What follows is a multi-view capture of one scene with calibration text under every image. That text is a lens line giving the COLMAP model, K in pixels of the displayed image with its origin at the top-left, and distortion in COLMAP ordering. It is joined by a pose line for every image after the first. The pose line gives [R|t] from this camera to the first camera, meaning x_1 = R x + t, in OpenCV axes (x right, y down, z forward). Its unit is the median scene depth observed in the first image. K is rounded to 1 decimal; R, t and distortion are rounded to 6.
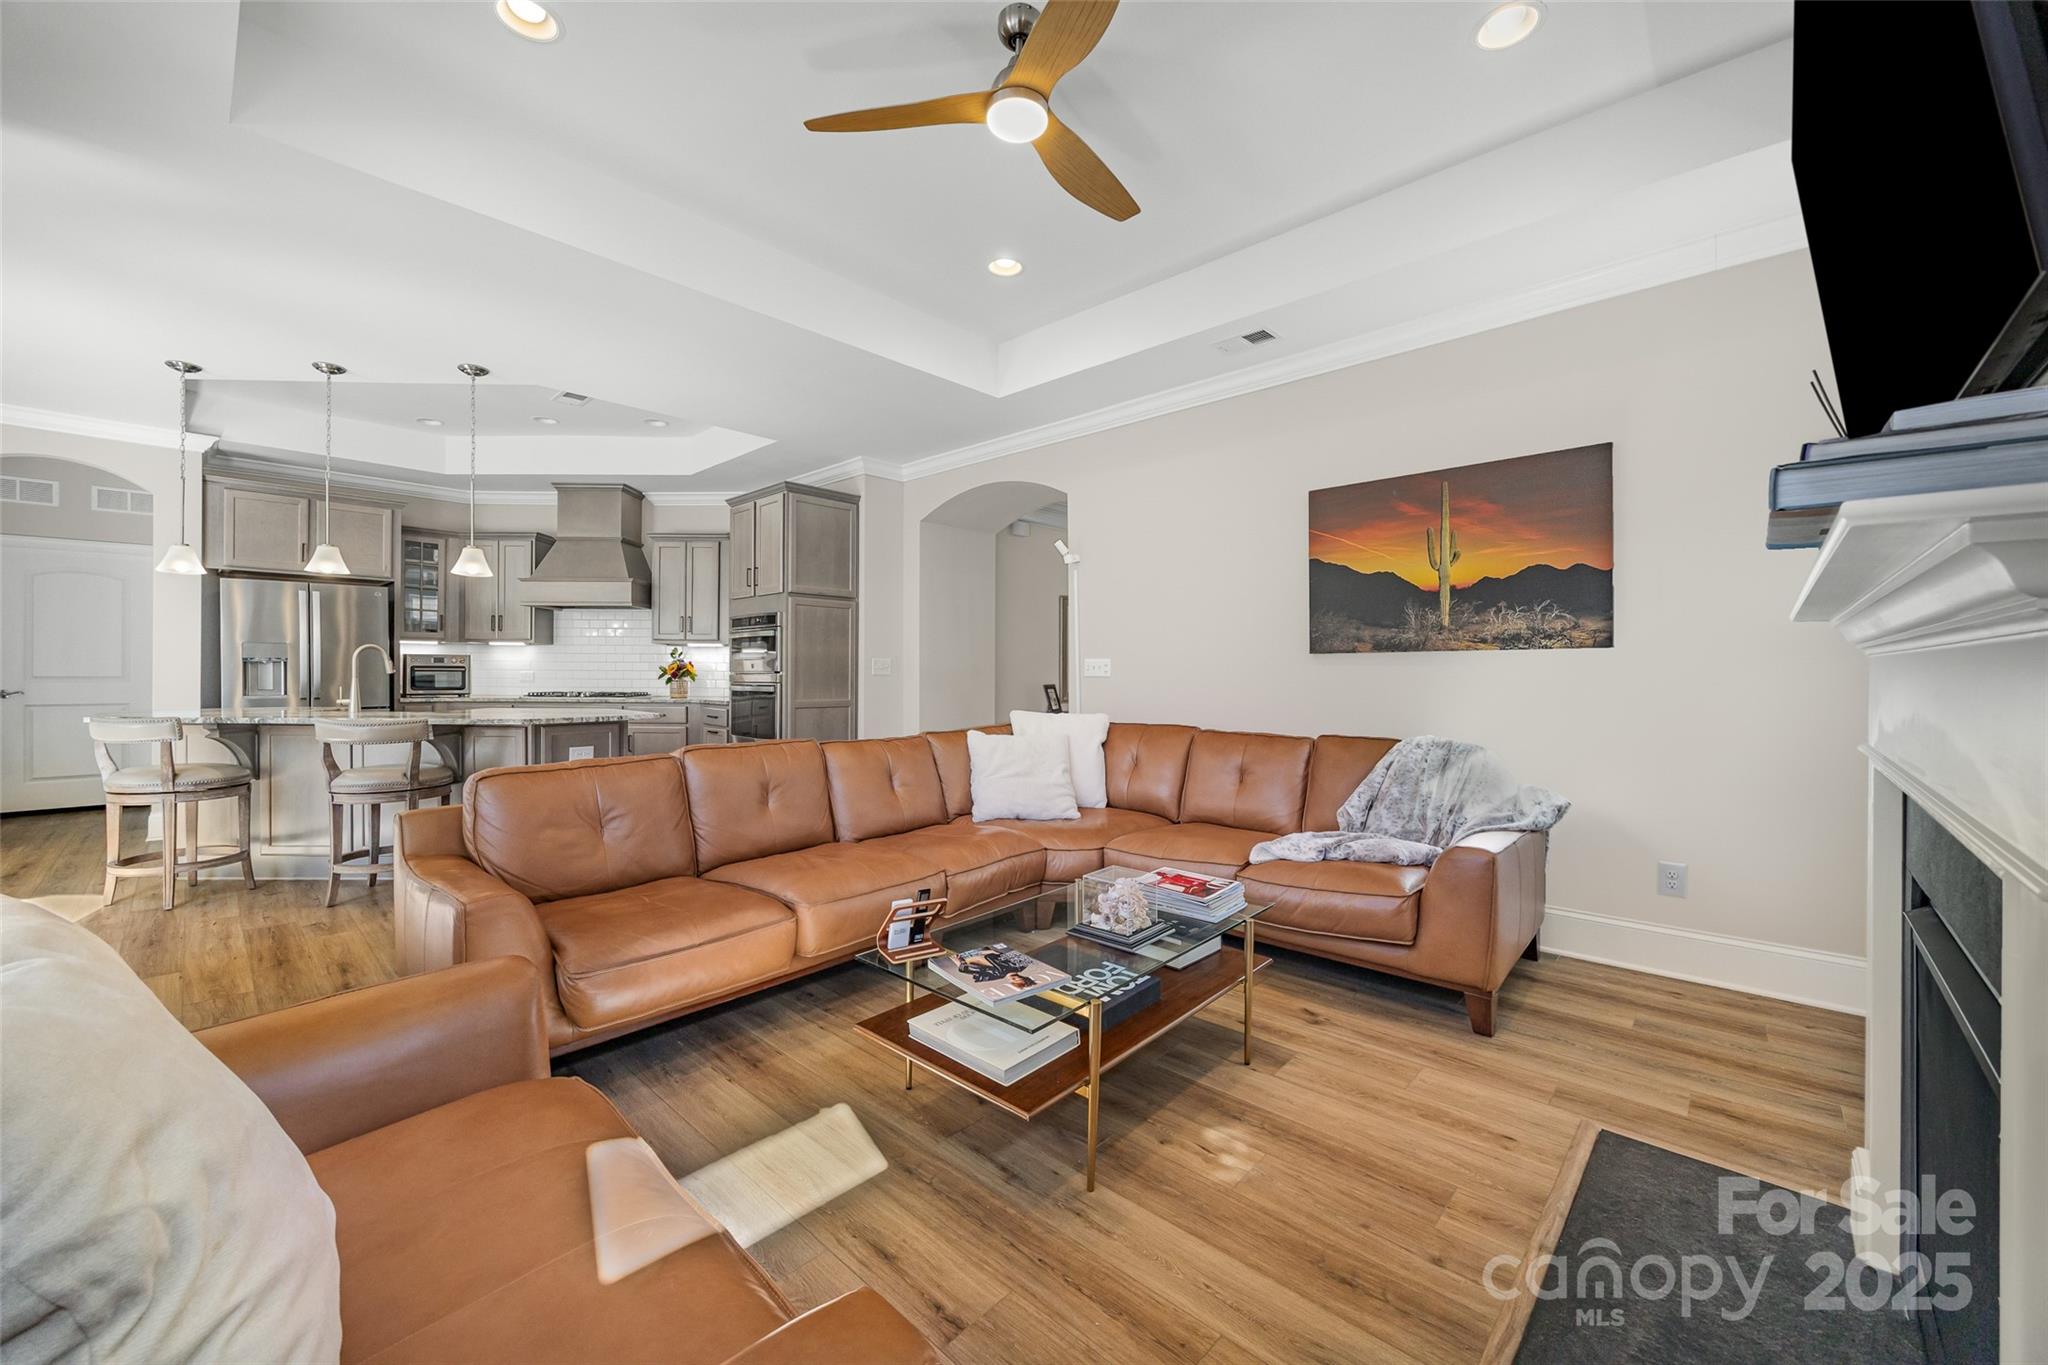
lens RADIAL K [[813.3, 0, 1014.4], [0, 813.3, 675.0], [0, 0, 1]] dist [-0.001282, -0.000031]
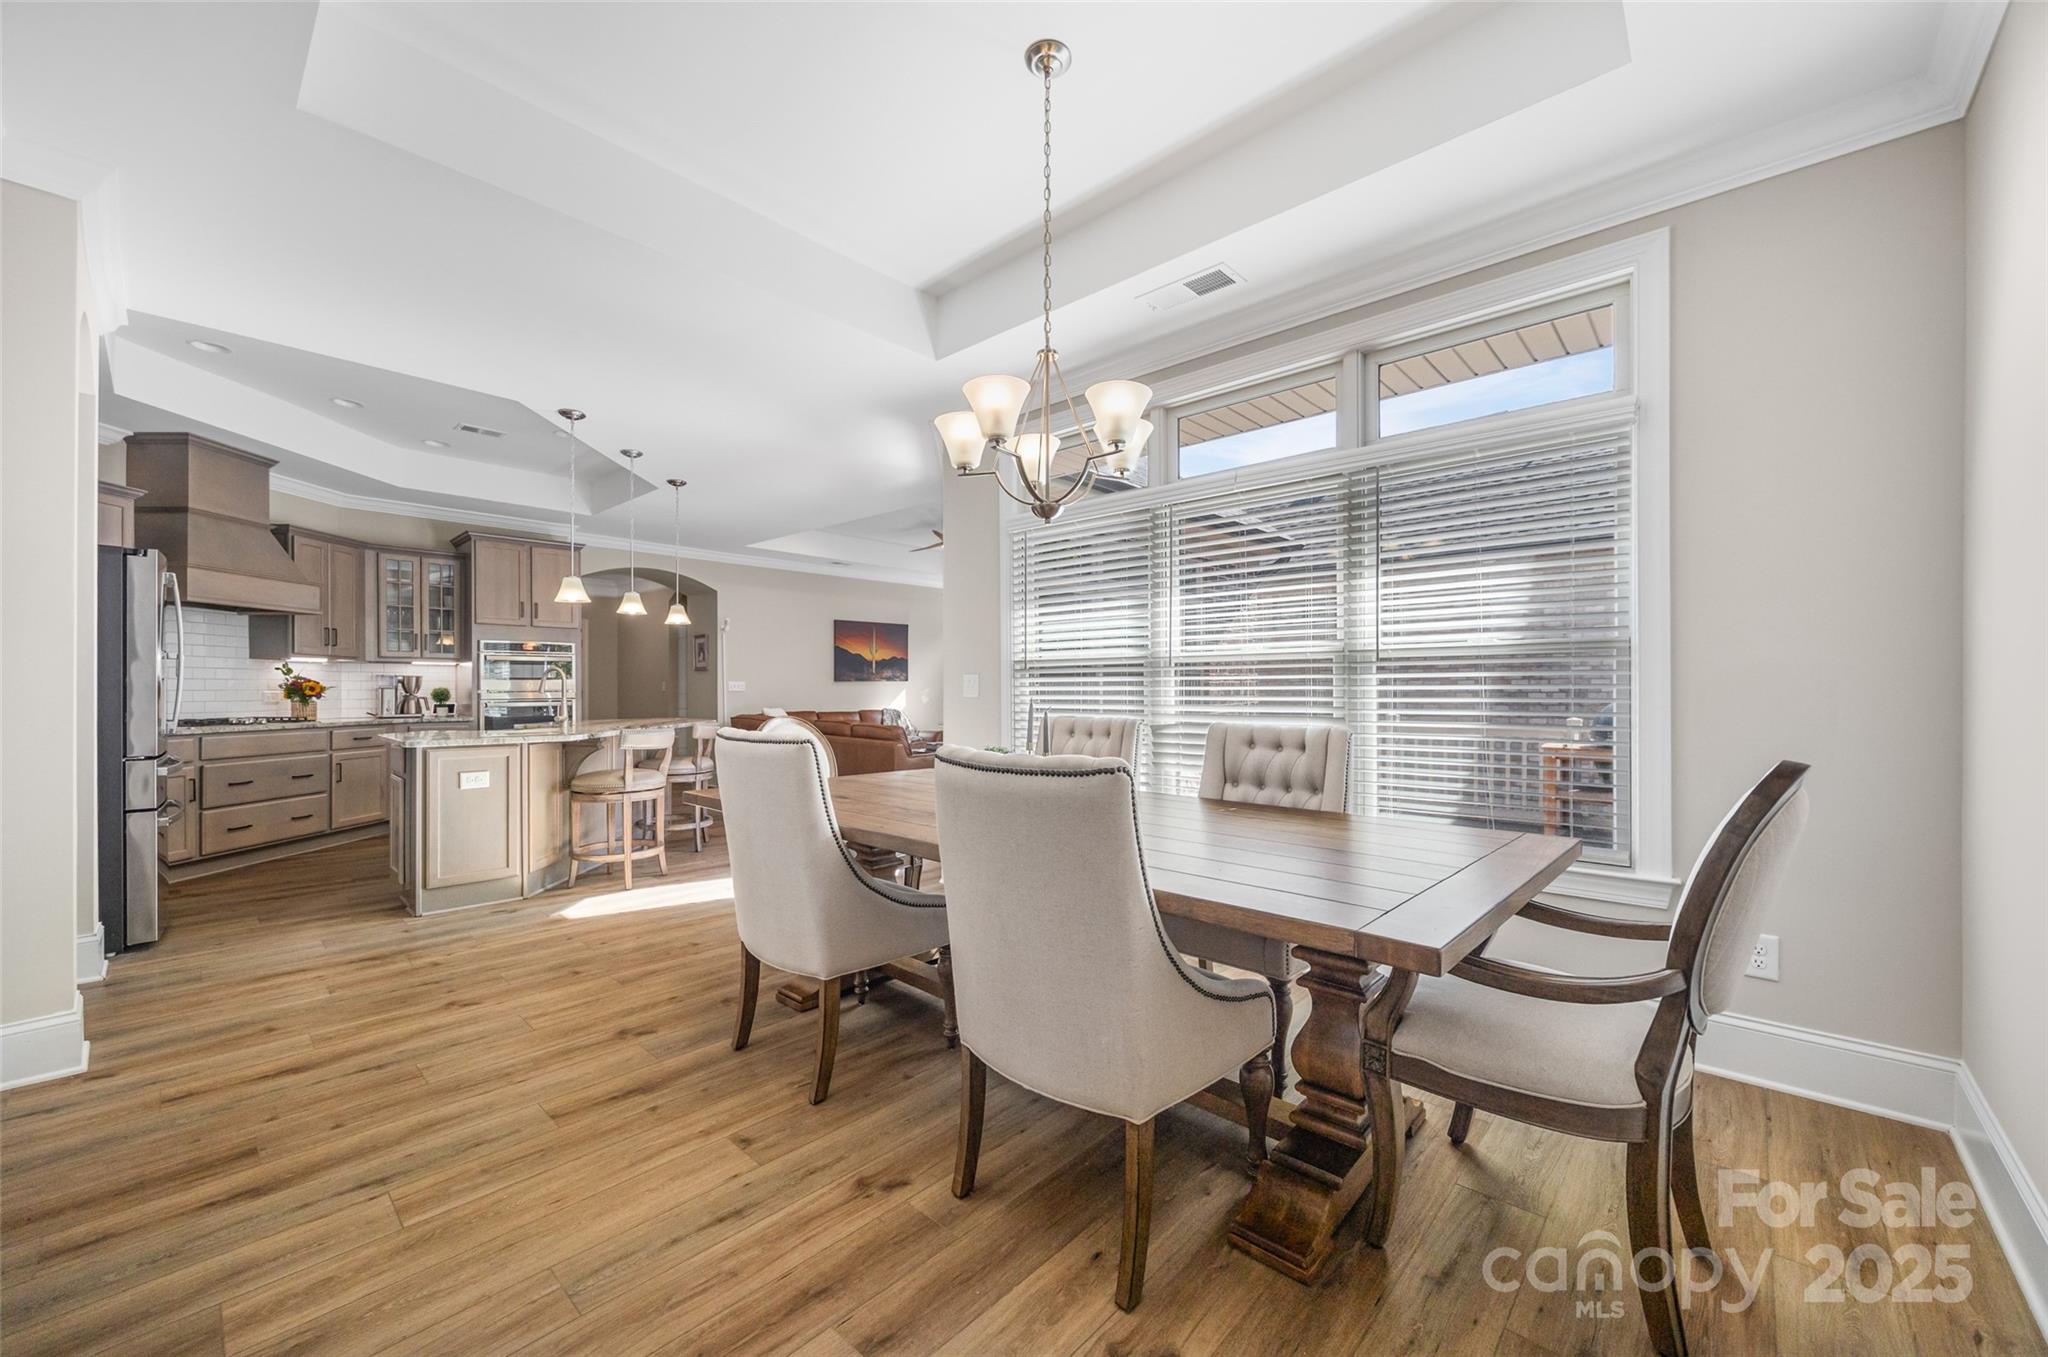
lens RADIAL K [[782.7, 0, 1016.7], [0, 782.7, 668.8], [0, 0, 1]] dist [-0.003612, -0.000085]
pose [[-0.005298, 0.017261, 0.999837, -1.282752], [0.000439, 0.999851, -0.017258, -0.013241], [-0.999986, 0.000348, -0.005305, 0.241722]]
